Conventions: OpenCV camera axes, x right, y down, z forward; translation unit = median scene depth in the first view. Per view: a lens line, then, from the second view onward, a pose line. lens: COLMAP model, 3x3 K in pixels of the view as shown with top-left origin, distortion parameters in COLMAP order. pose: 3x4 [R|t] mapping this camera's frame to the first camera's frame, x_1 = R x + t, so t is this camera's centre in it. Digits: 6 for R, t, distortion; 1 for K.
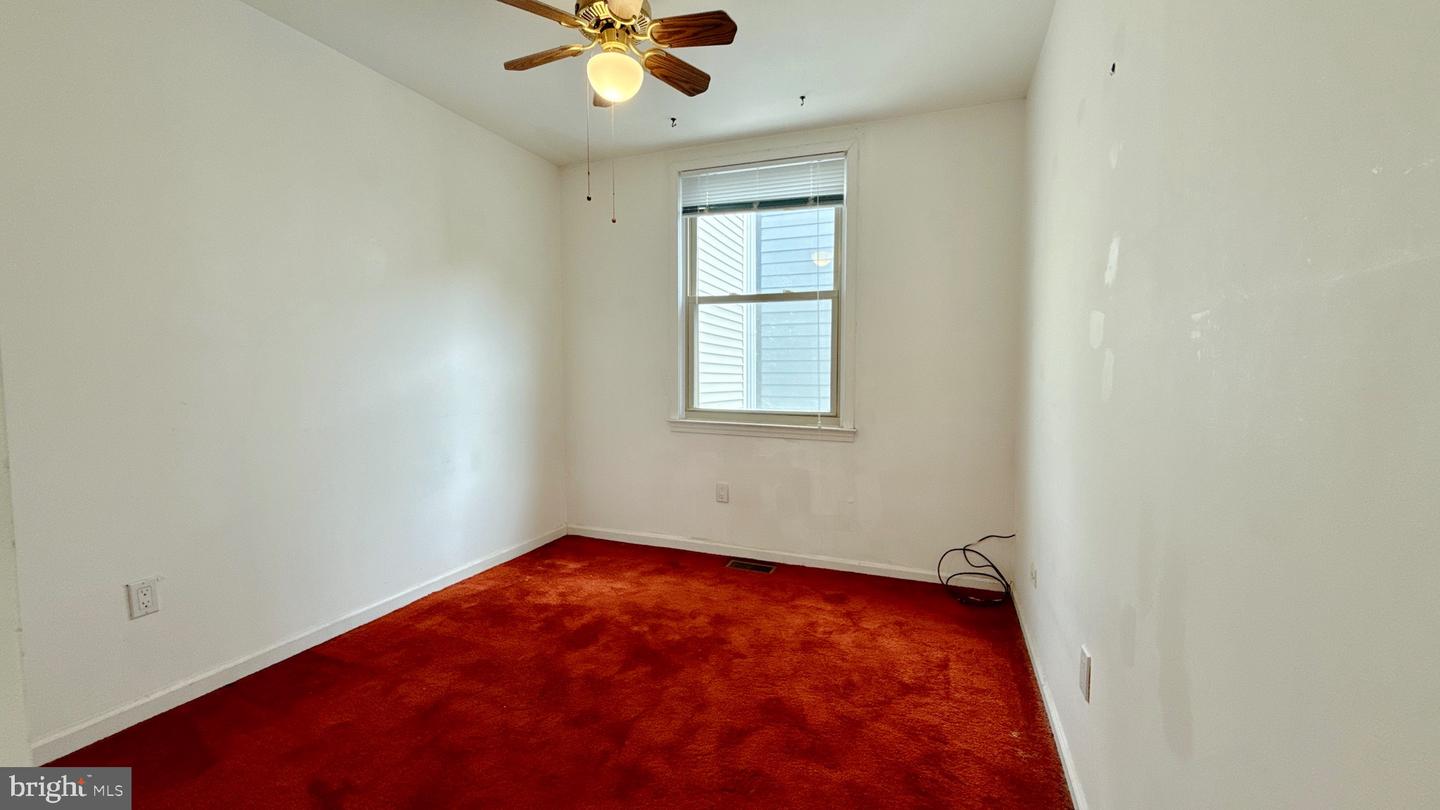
lens RADIAL K [[574.7, 0, 718.4], [0, 574.7, 404.1], [0, 0, 1]] dist [0.000947, 0.000195]
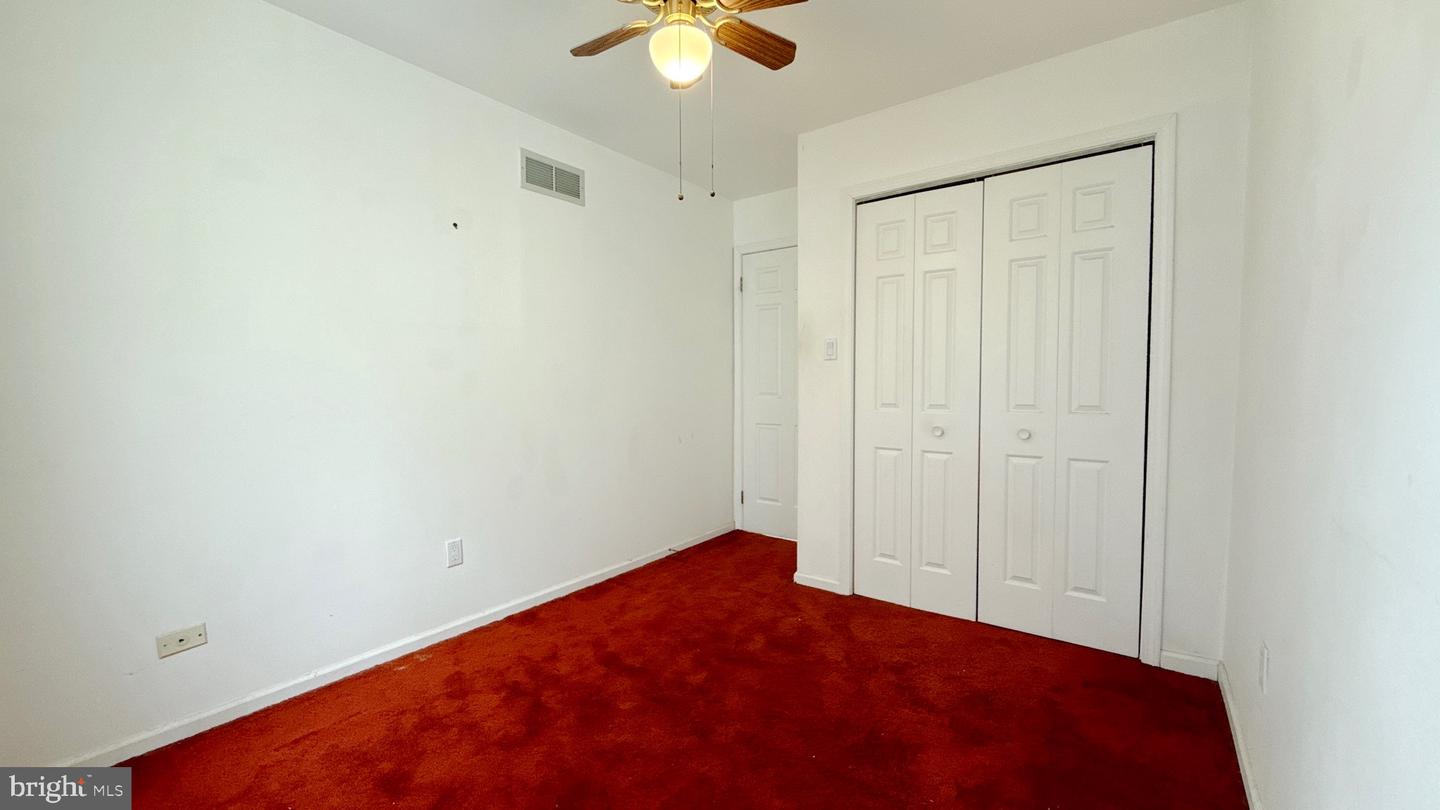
lens RADIAL K [[574.7, 0, 718.4], [0, 574.7, 404.1], [0, 0, 1]] dist [0.000947, 0.000195]
pose [[-0.960451, -0.006233, 0.278380, -0.436032], [0.020196, 0.995557, 0.091969, -0.103104], [-0.277717, 0.093954, -0.956058, 1.694407]]
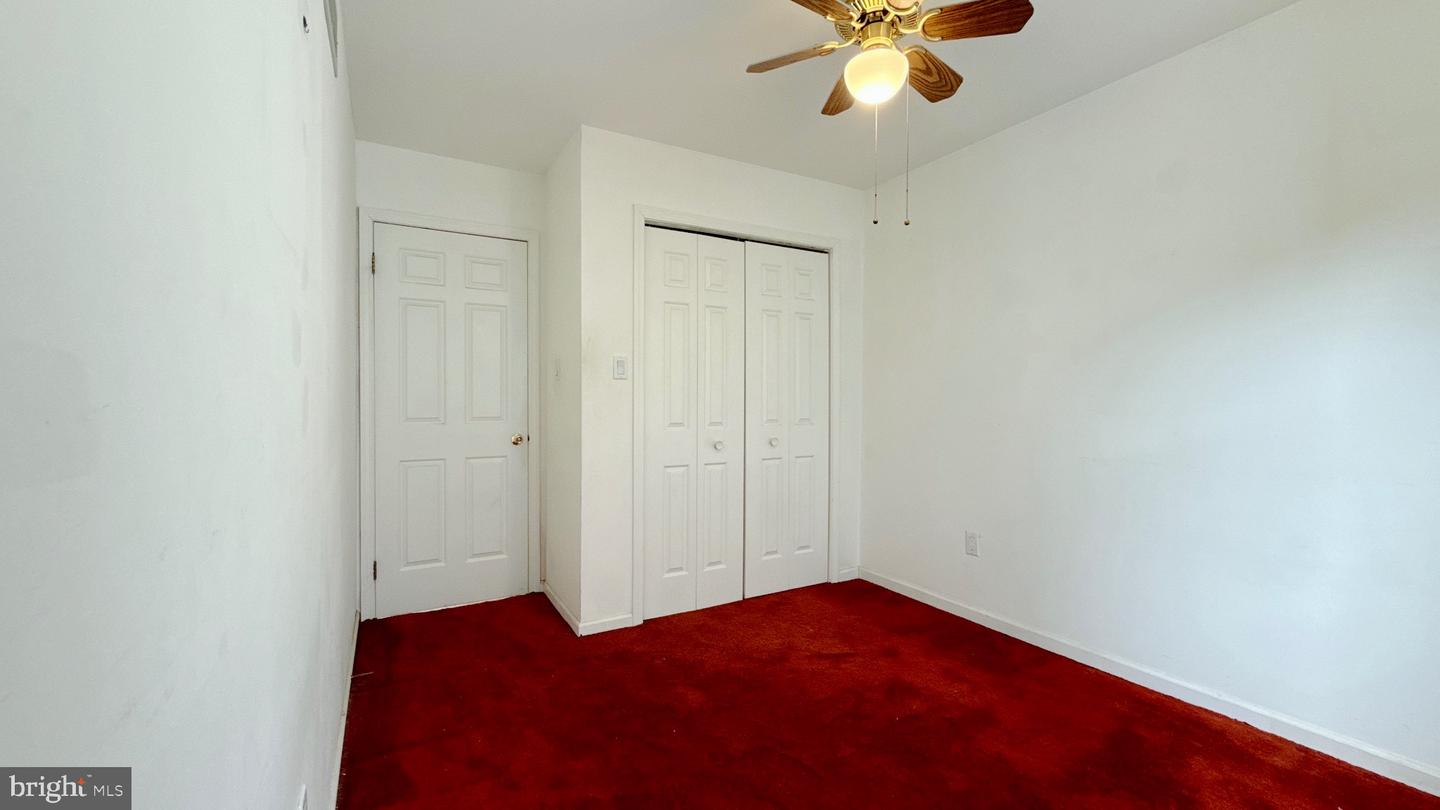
lens RADIAL K [[574.7, 0, 718.4], [0, 574.7, 404.1], [0, 0, 1]] dist [0.000947, 0.000195]
pose [[-0.640375, 0.005221, -0.768045, 0.597333], [-0.038930, 0.998471, 0.039247, -0.078329], [0.767075, 0.055033, -0.639193, 1.271938]]
